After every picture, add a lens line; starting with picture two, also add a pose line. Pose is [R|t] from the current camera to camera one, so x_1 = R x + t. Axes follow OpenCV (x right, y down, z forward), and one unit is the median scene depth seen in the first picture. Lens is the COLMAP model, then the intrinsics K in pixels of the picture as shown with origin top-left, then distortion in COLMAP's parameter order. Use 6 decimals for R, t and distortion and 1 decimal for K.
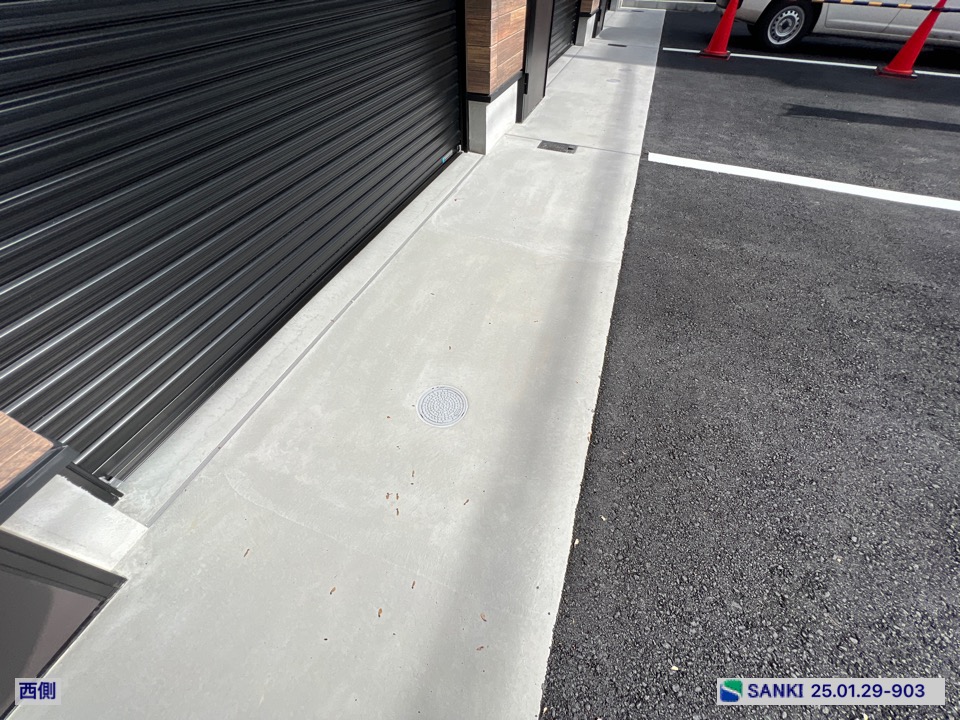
lens RADIAL K [[385.7, 0, 480.2], [0, 385.7, 361.3], [0, 0, 1]] dist [-0.002324, 0.000148]
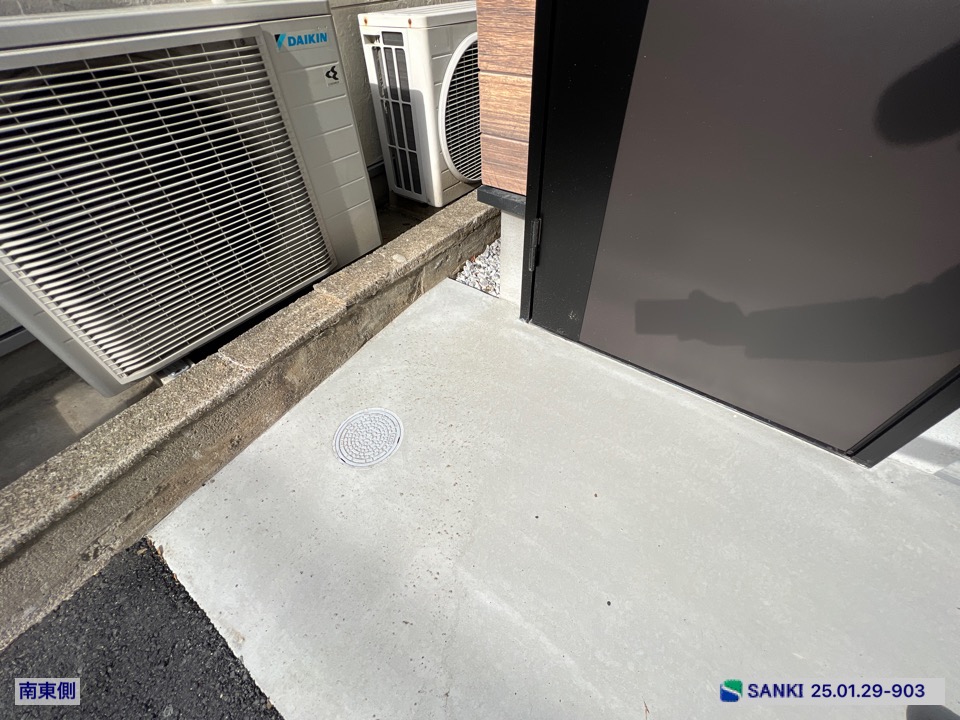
lens RADIAL K [[385.7, 0, 480.7], [0, 385.7, 362.0], [0, 0, 1]] dist [-0.002324, 0.000148]
pose [[-0.282009, 0.703231, -0.652638, -0.091037], [-0.685901, 0.327857, 0.649654, 0.194120], [0.670829, 0.630853, 0.389888, -0.044445]]
